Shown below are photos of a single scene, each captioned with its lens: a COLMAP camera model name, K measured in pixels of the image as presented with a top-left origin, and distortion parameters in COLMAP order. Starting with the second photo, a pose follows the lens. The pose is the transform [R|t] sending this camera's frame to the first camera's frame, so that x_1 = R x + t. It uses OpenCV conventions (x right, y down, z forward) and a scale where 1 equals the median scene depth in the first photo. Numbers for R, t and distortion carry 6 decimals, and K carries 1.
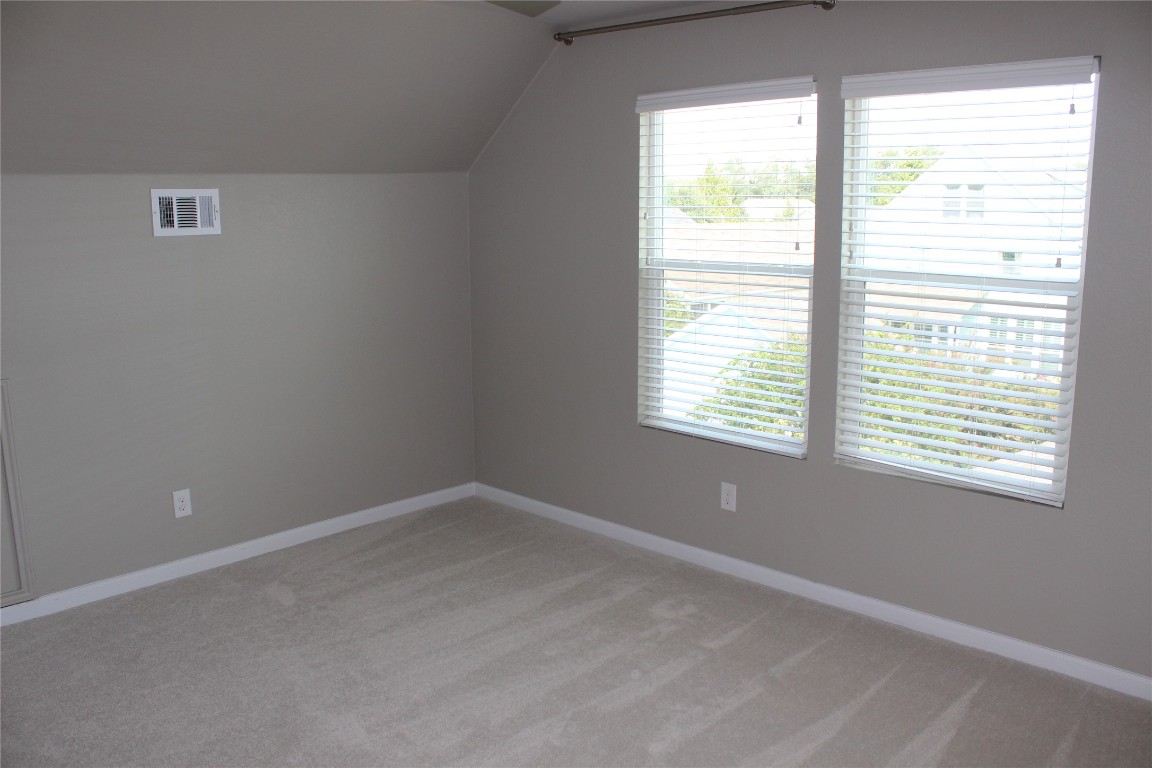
lens RADIAL K [[952.9, 0, 573.0], [0, 952.9, 388.4], [0, 0, 1]] dist [-0.155303, 0.125404]
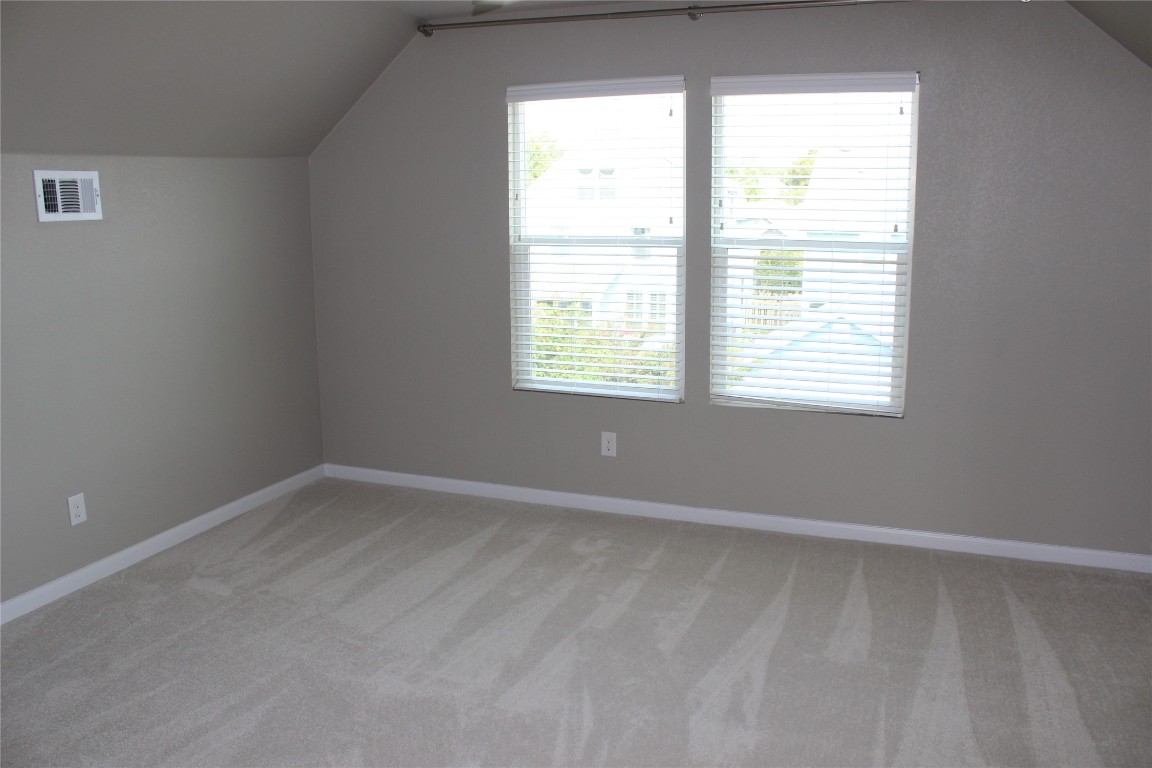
lens RADIAL K [[952.9, 0, 572.3], [0, 952.9, 379.8], [0, 0, 1]] dist [-0.155303, 0.125404]
pose [[0.925731, -0.074928, 0.370687, -0.312489], [0.073663, 0.997128, 0.017591, 0.015902], [-0.370940, 0.011022, 0.928591, -0.042750]]
